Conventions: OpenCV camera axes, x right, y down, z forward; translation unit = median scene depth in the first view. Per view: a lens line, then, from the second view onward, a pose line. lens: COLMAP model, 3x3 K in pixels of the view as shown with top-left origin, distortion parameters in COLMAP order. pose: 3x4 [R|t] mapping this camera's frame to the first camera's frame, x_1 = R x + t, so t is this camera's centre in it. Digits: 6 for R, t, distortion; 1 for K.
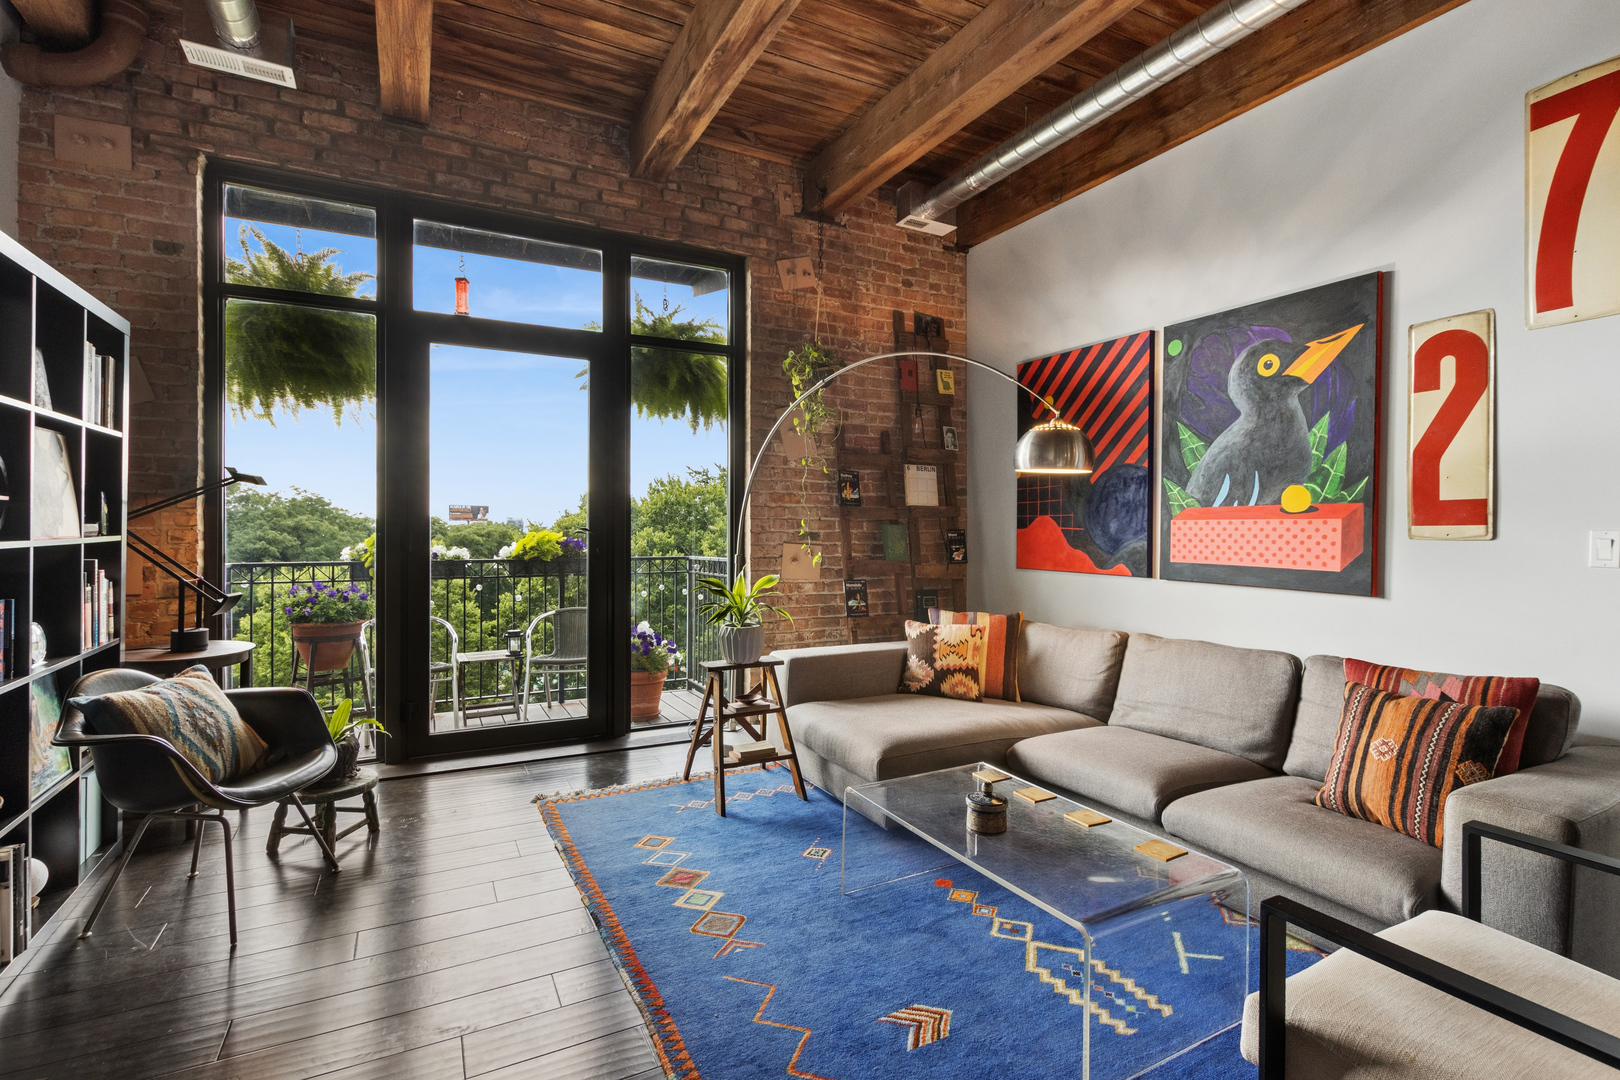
lens RADIAL K [[748.4, 0, 816.5], [0, 748.4, 530.6], [0, 0, 1]] dist [0.000297, -0.000833]
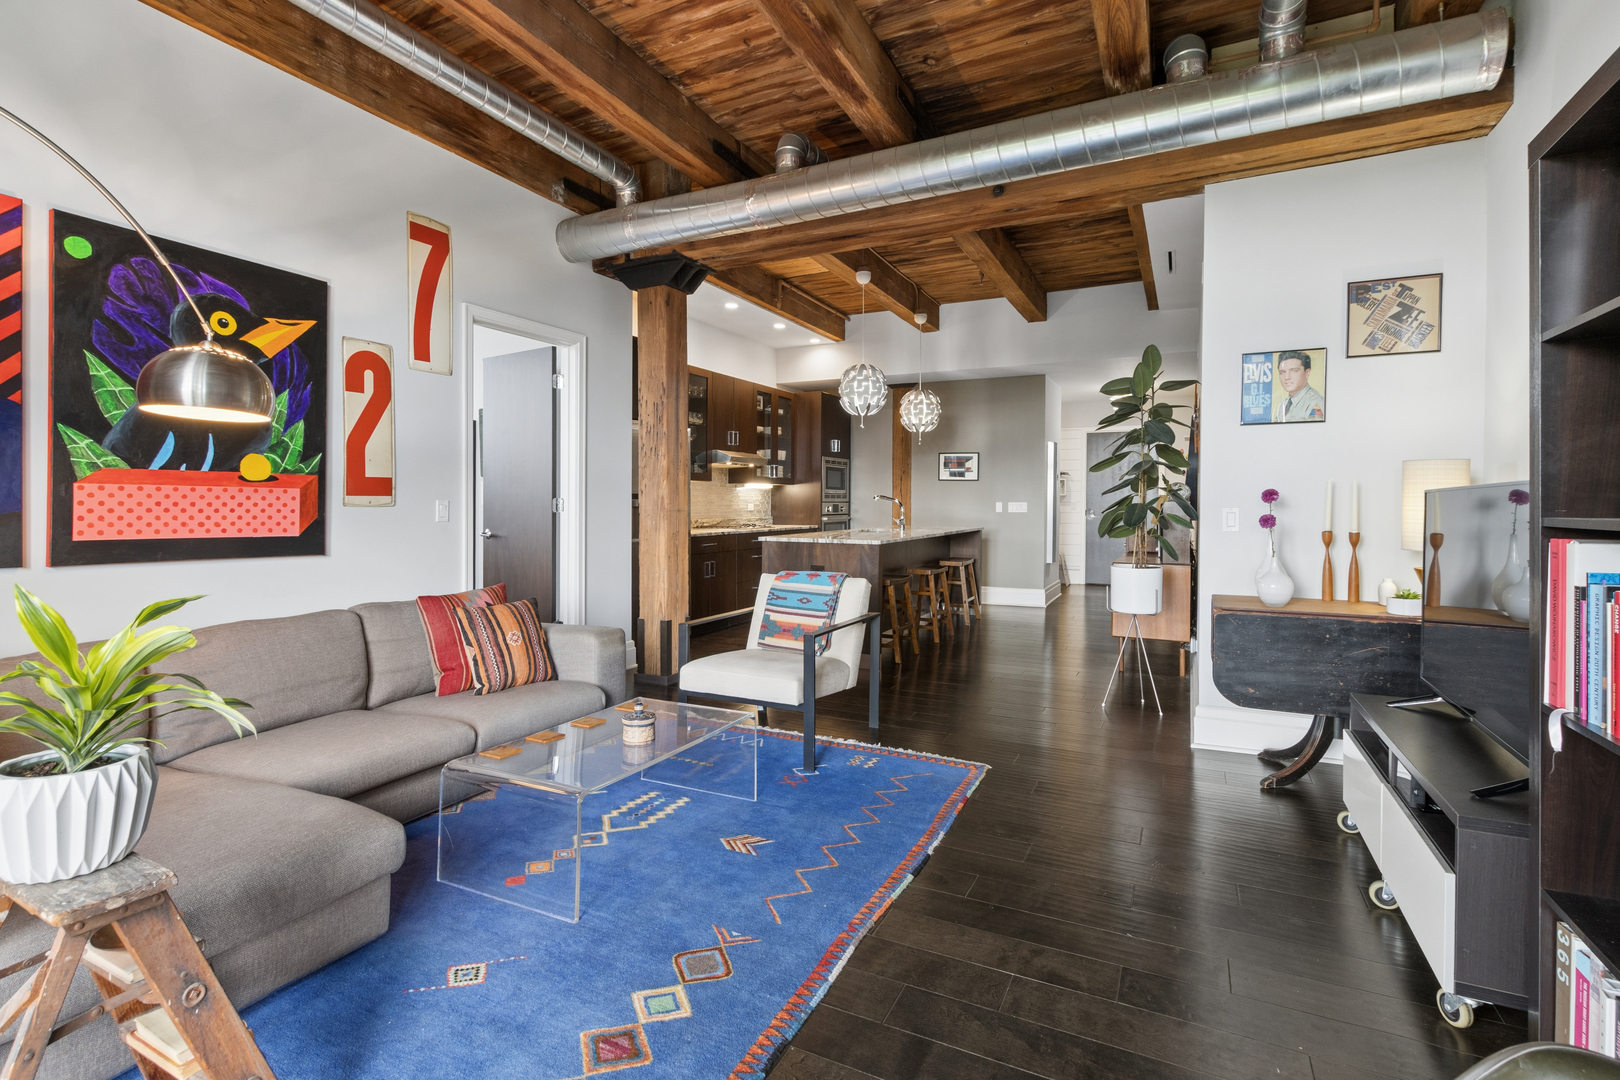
lens RADIAL K [[748.4, 0, 804.3], [0, 748.4, 523.0], [0, 0, 1]] dist [0.000297, -0.000833]
pose [[-0.569053, -0.024466, 0.821937, -0.517778], [-0.004971, 0.999641, 0.026314, 0.001929], [-0.822286, 0.010888, -0.568971, 0.813119]]
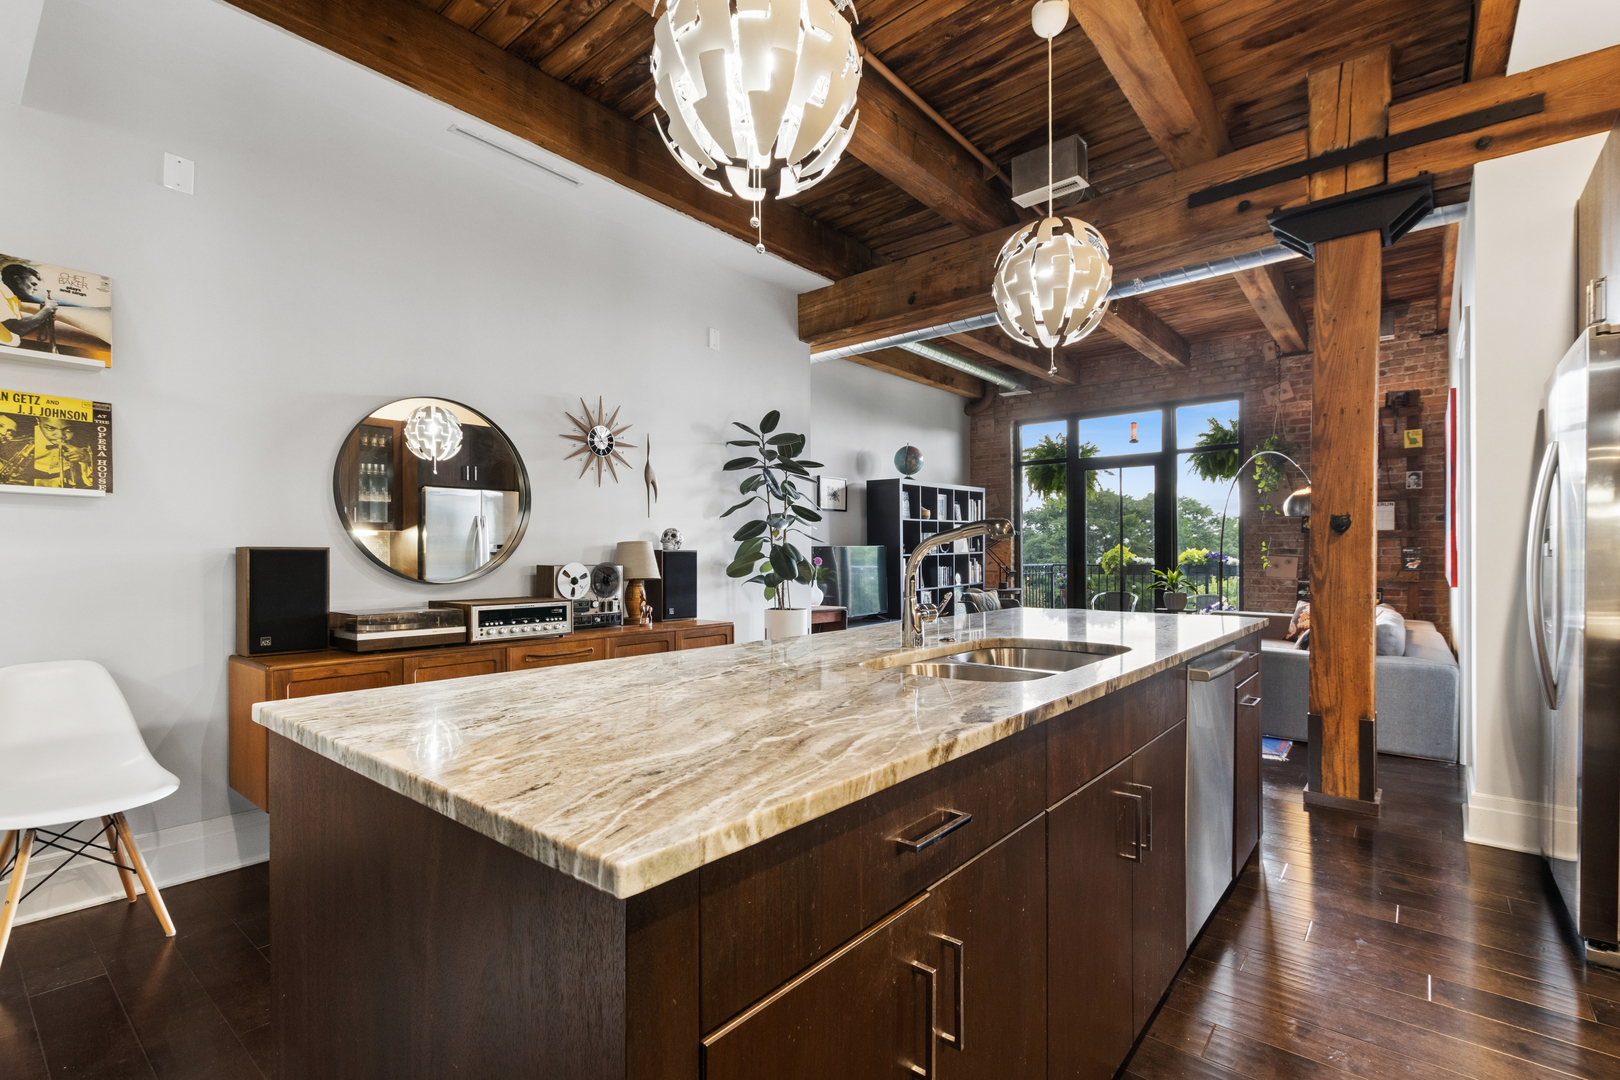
lens RADIAL K [[748.4, 0, 803.1], [0, 748.4, 561.5], [0, 0, 1]] dist [0.000297, -0.000833]
pose [[0.374074, 0.008952, -0.927356, 1.337229], [0.007849, 0.999887, 0.012818, 0.000149], [0.927366, -0.012074, 0.373961, -0.716326]]
